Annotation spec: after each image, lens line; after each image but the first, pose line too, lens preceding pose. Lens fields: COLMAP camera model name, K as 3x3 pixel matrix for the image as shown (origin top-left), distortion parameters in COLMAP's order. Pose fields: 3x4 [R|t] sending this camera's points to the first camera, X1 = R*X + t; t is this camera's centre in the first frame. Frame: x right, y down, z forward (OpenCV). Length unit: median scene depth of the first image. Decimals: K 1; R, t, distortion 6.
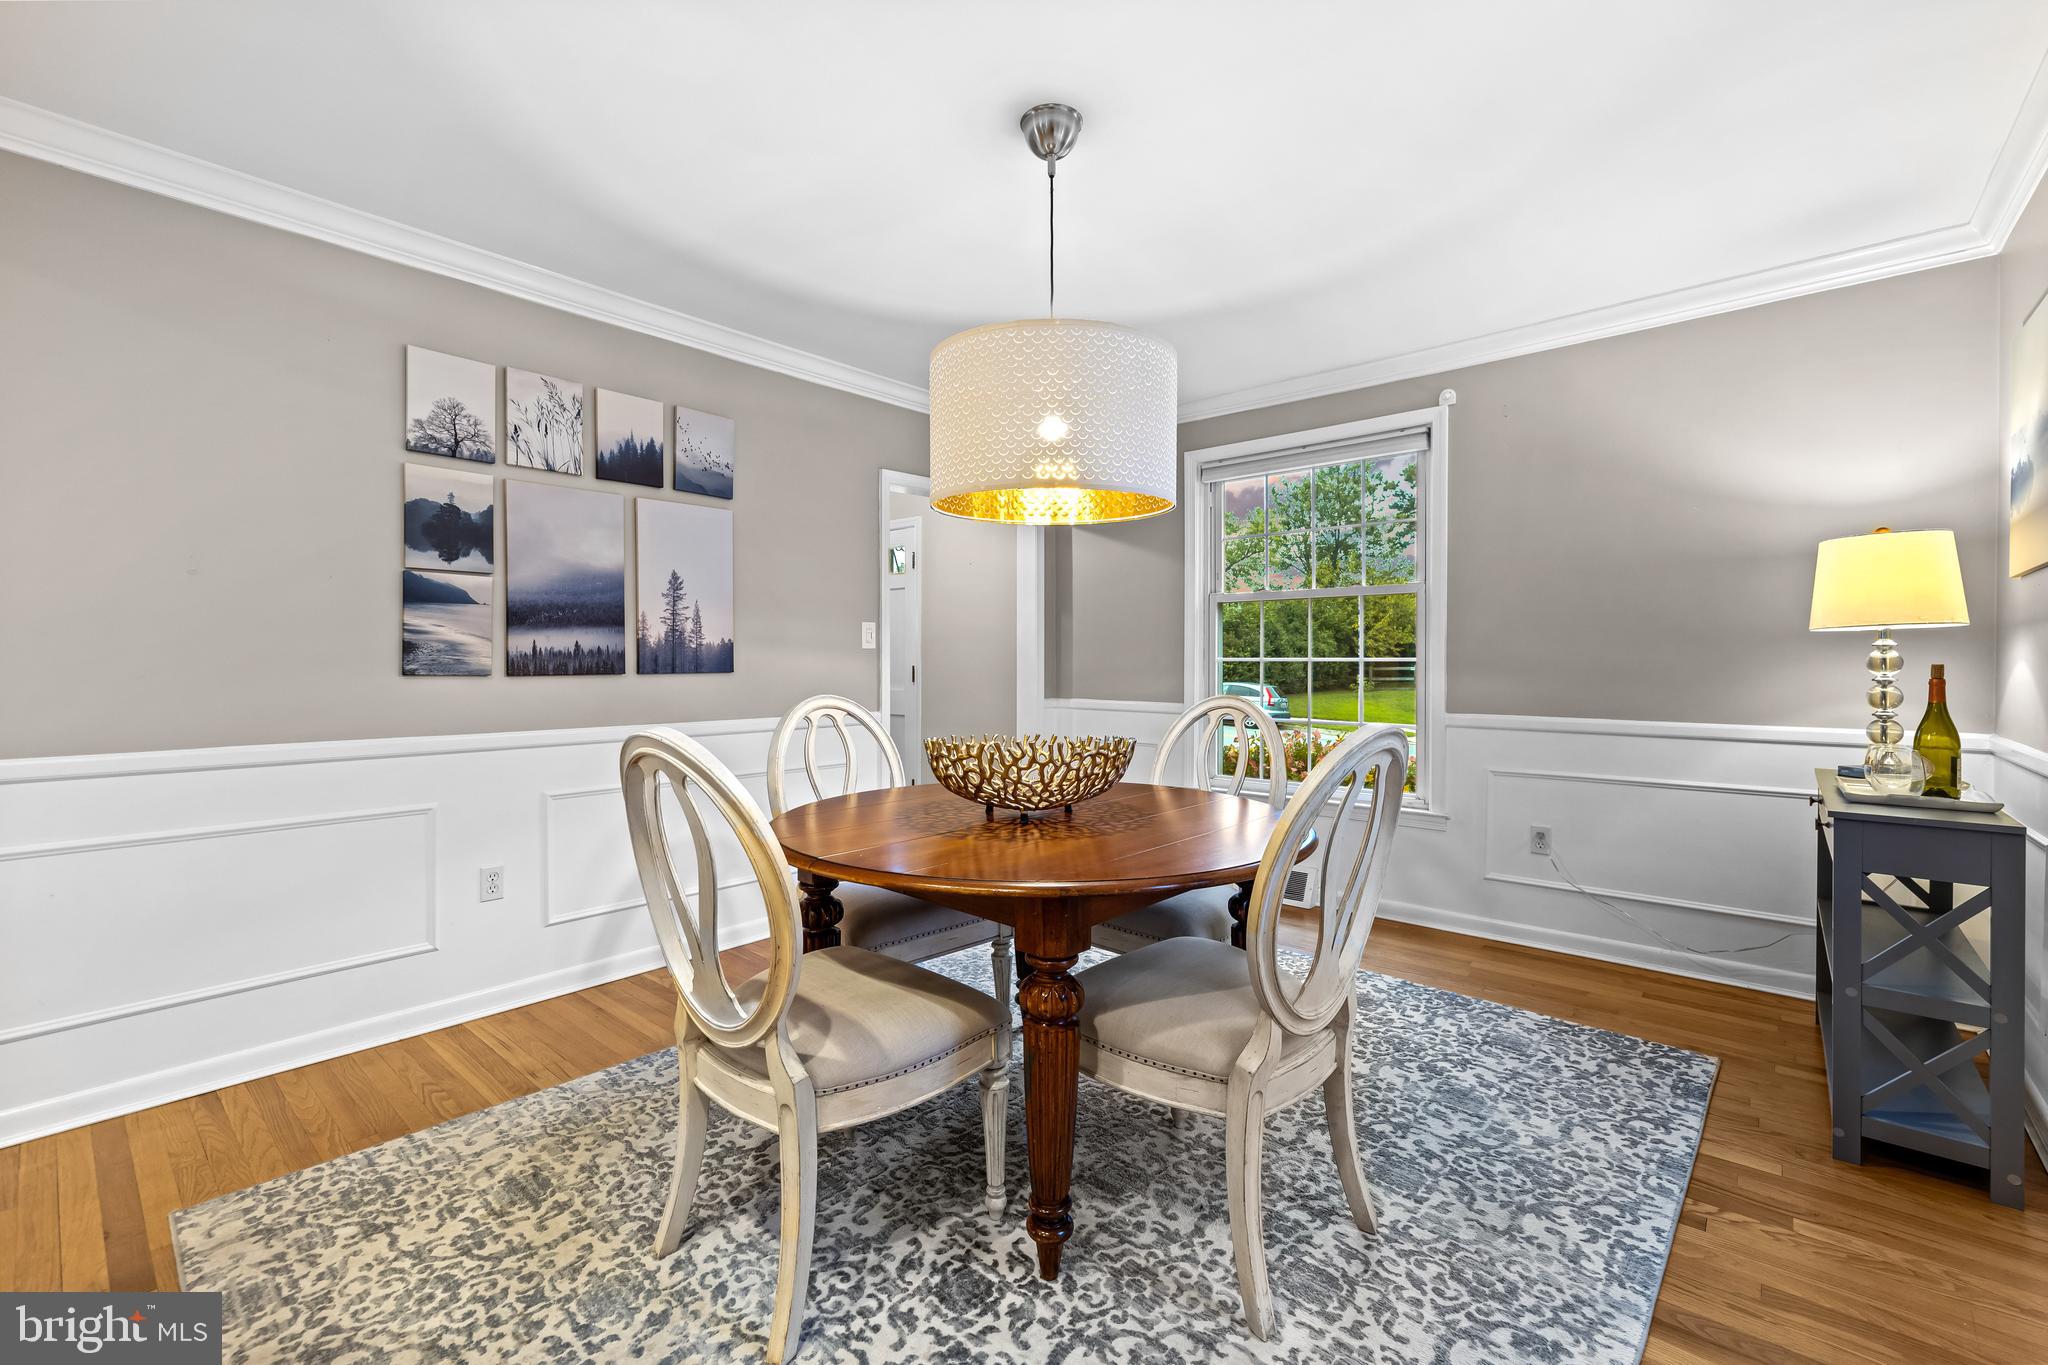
lens RADIAL K [[849.8, 0, 1018.3], [0, 849.8, 666.5], [0, 0, 1]] dist [-0.001135, -0.000254]
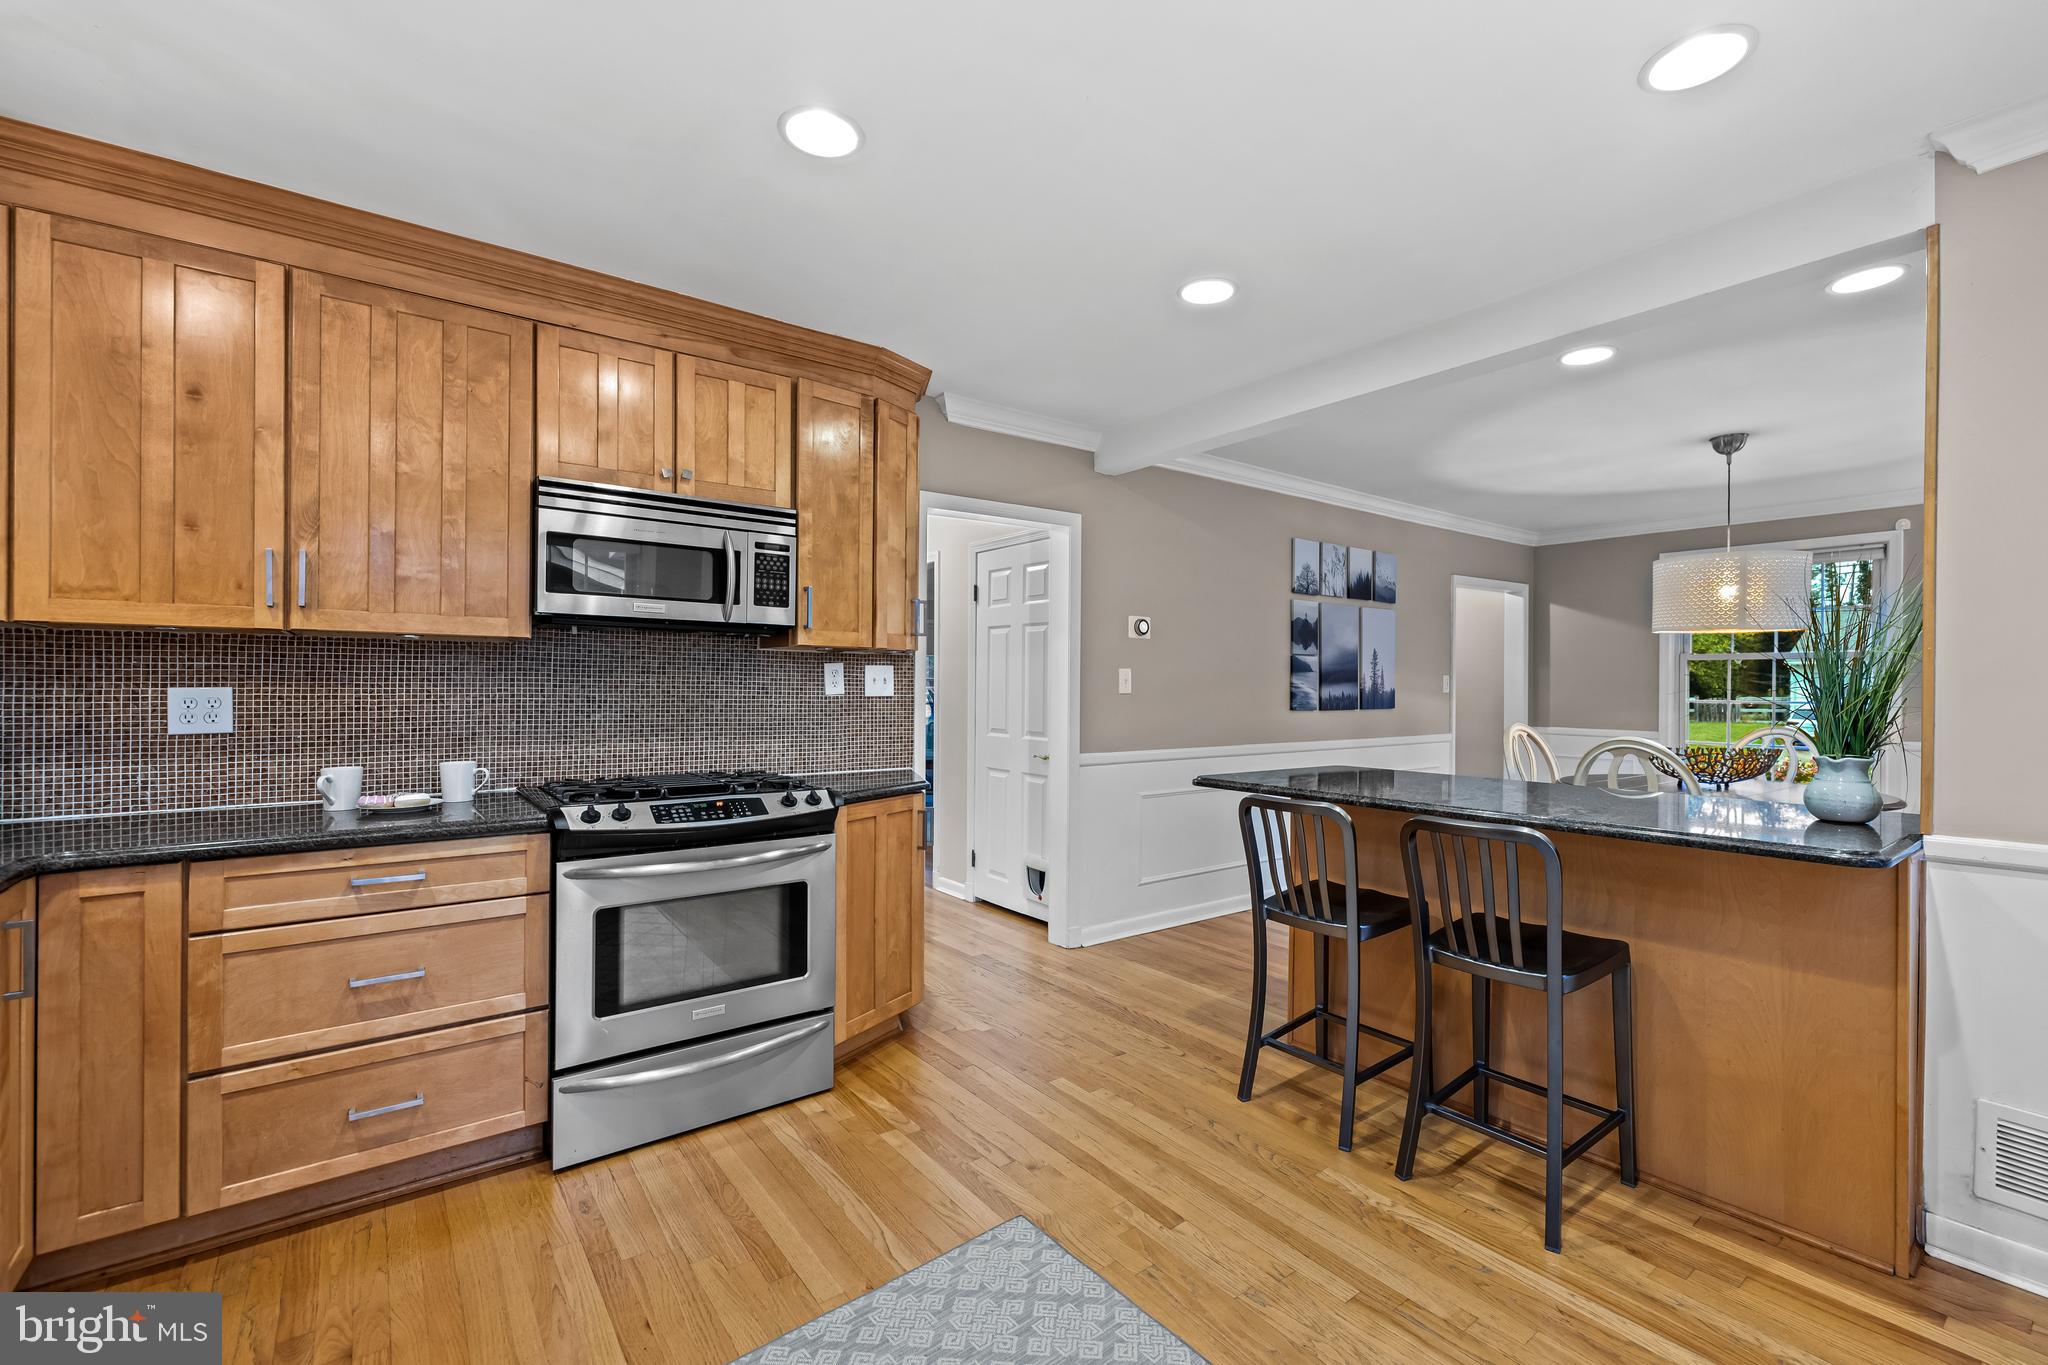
lens RADIAL K [[873.9, 0, 1024.0], [0, 873.9, 682.5], [0, 0, 1]] dist [-0.000623, 0.000046]
pose [[0.979715, 0.004599, -0.200341, -0.881454], [-0.006920, 0.999917, -0.010887, -0.024640], [0.200275, 0.012053, 0.979666, -1.009249]]
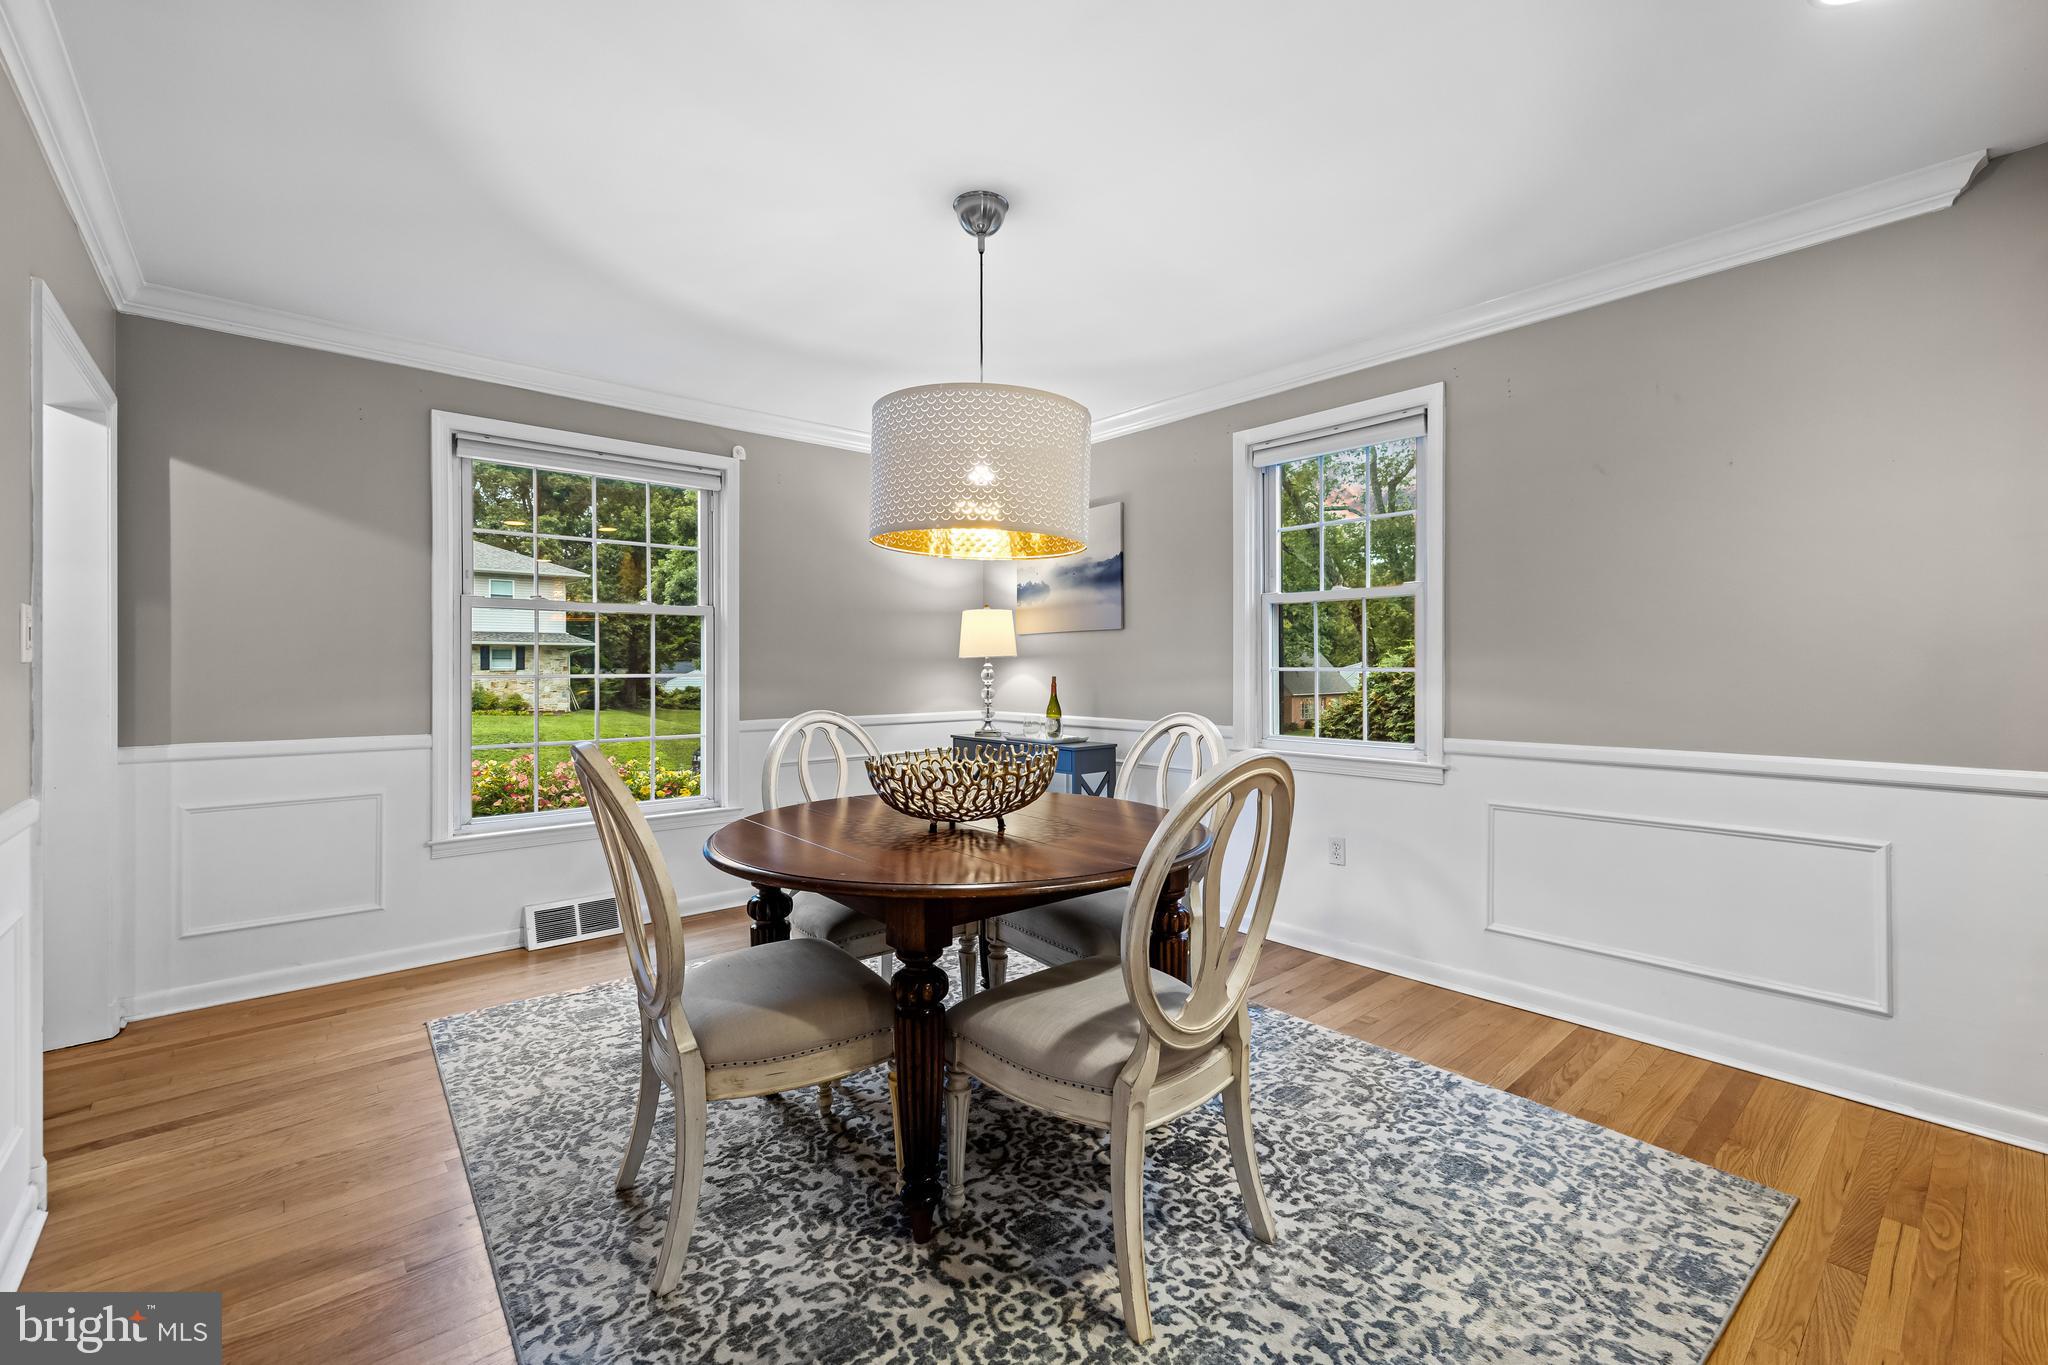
lens RADIAL K [[860.9, 0, 1017.0], [0, 860.9, 660.9], [0, 0, 1]] dist [-0.002694, -0.000269]
pose [[0.139549, 0.011487, 0.990149, -0.811195], [0.009876, 0.999867, -0.012992, -0.011946], [-0.990166, 0.011592, 0.139417, 0.597906]]
